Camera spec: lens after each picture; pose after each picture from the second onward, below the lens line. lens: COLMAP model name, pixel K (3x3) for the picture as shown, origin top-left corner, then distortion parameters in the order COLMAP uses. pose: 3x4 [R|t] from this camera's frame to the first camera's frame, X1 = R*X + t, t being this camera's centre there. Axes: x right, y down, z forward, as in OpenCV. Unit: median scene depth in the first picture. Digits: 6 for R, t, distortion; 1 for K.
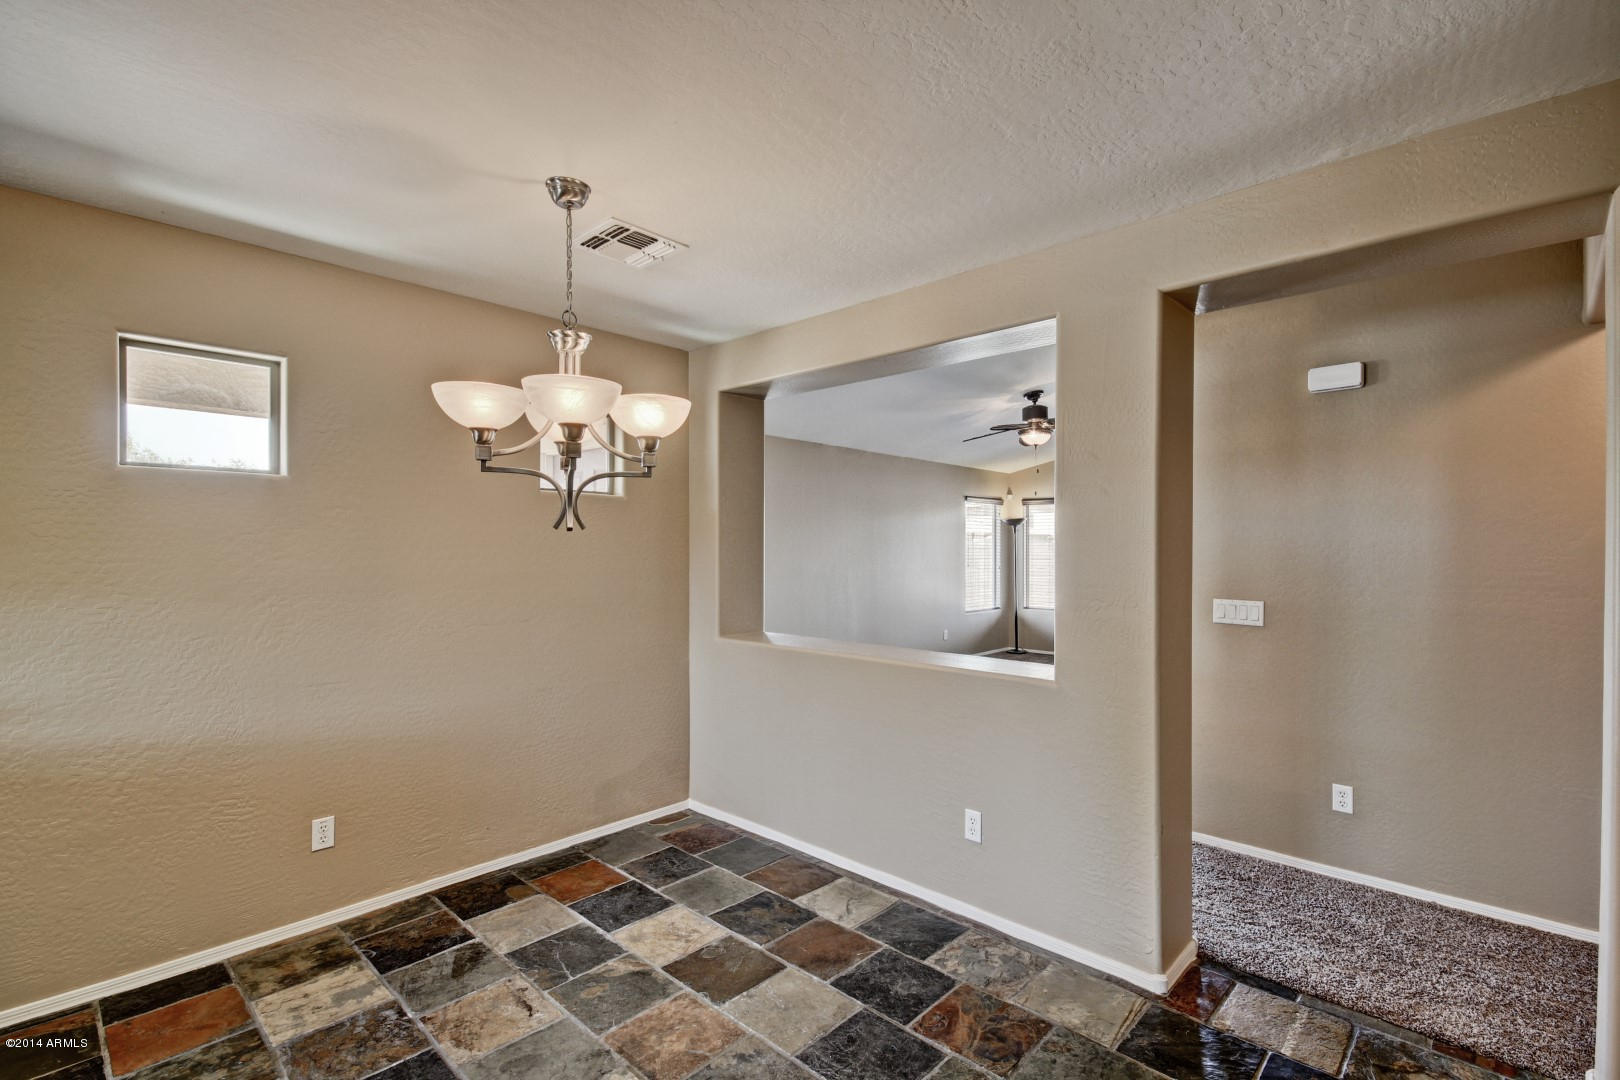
lens RADIAL K [[735.6, 0, 805.6], [0, 735.6, 550.4], [0, 0, 1]] dist [0.025819, -0.005062]
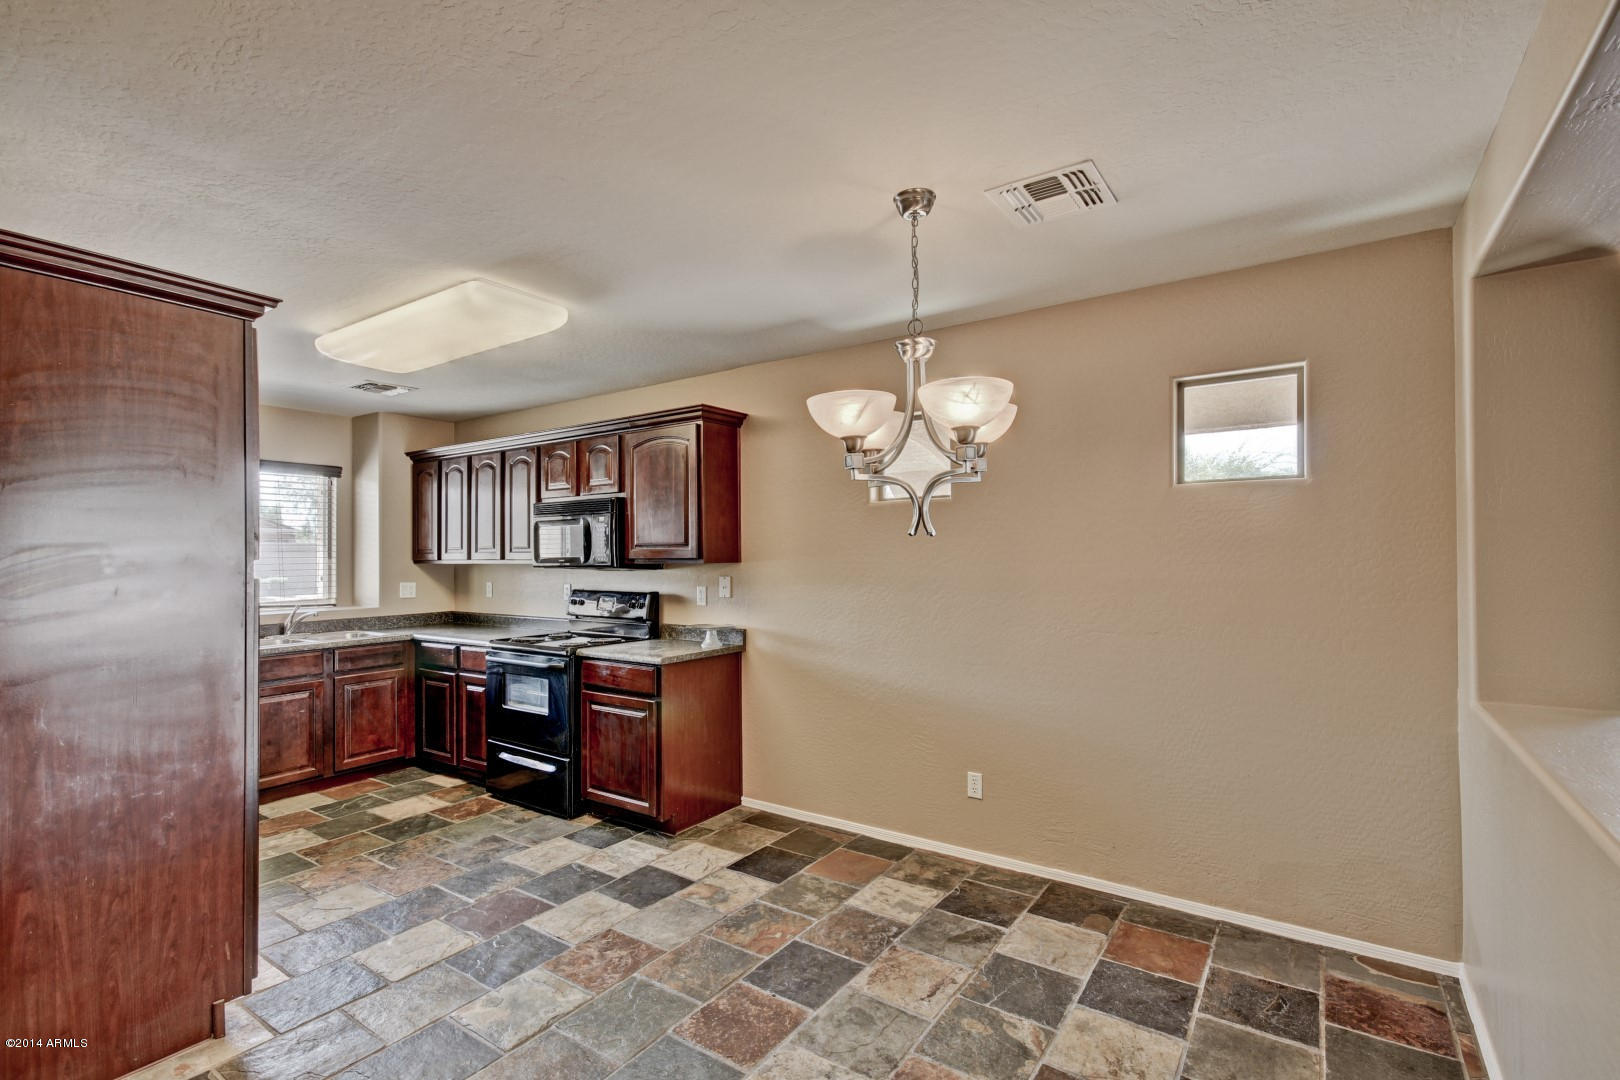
lens RADIAL K [[735.6, 0, 836.5], [0, 735.6, 556.5], [0, 0, 1]] dist [0.025819, -0.005062]
pose [[0.176084, 0.000213, -0.984375, 0.523981], [0.007879, 0.999968, 0.001626, -0.002132], [0.984344, -0.008043, 0.176077, 0.574966]]
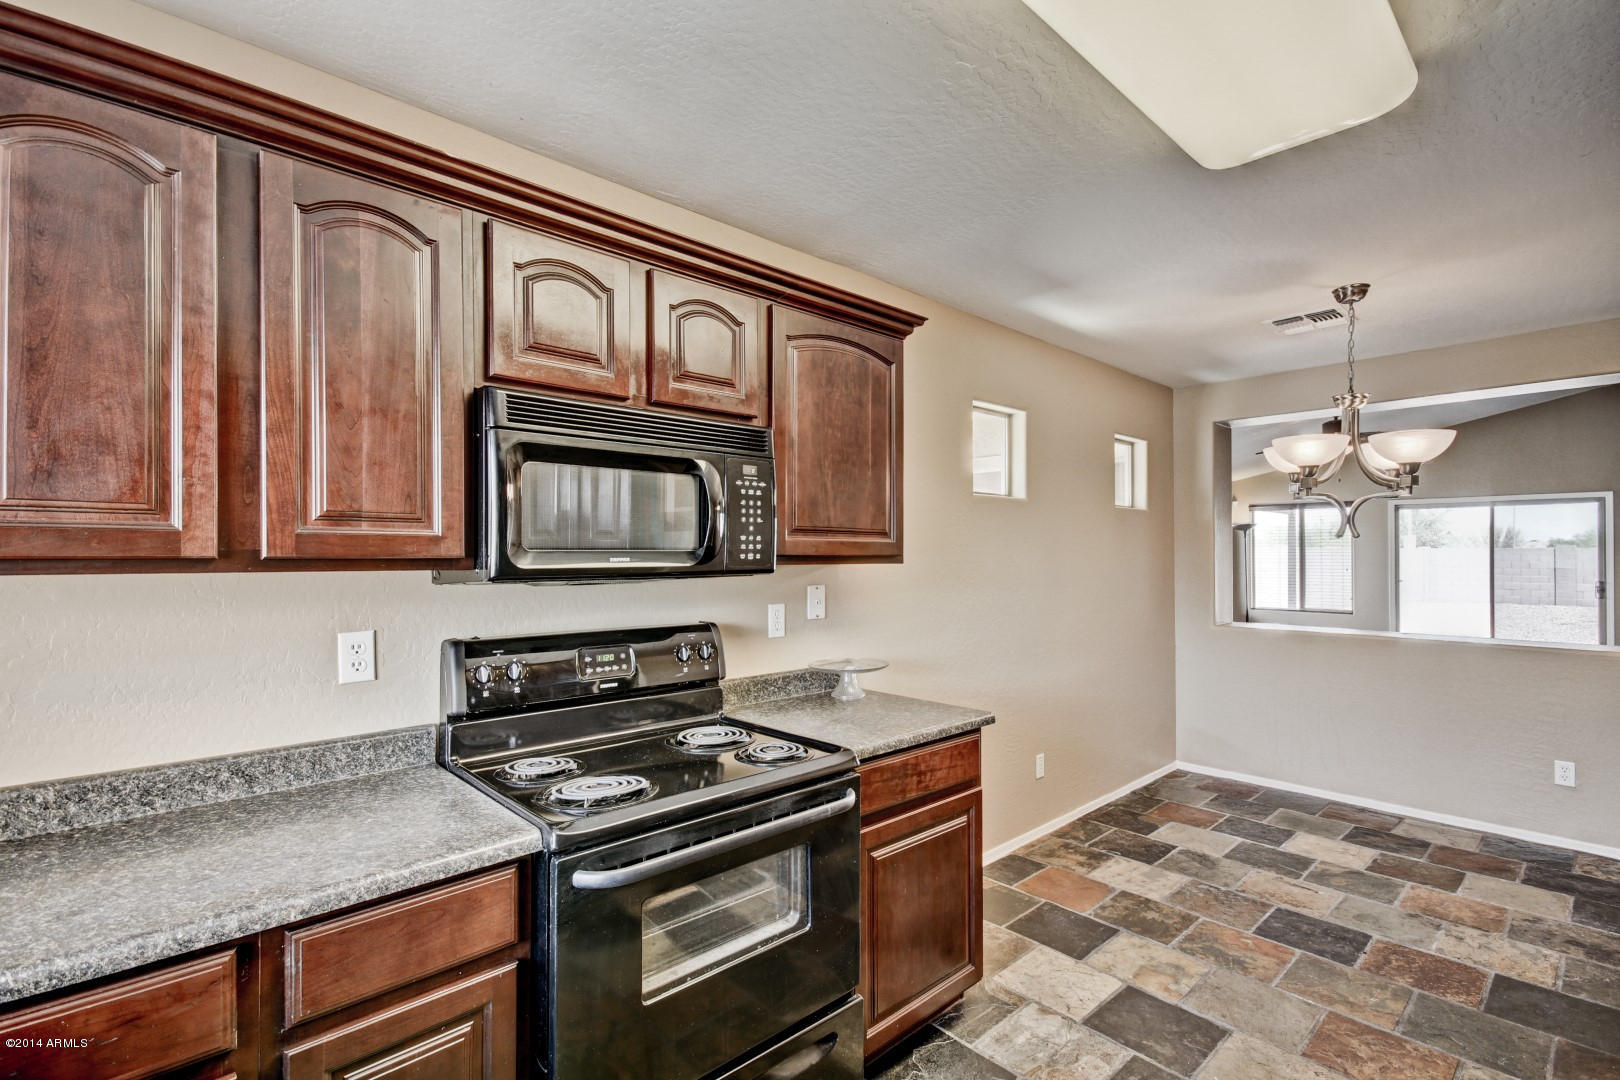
lens RADIAL K [[735.6, 0, 810.2], [0, 735.6, 551.7], [0, 0, 1]] dist [0.025819, -0.005062]
pose [[0.998117, -0.001625, -0.061316, -0.996638], [0.001376, 0.999991, -0.004103, 0.000374], [0.061323, 0.004011, 0.998110, -0.356278]]
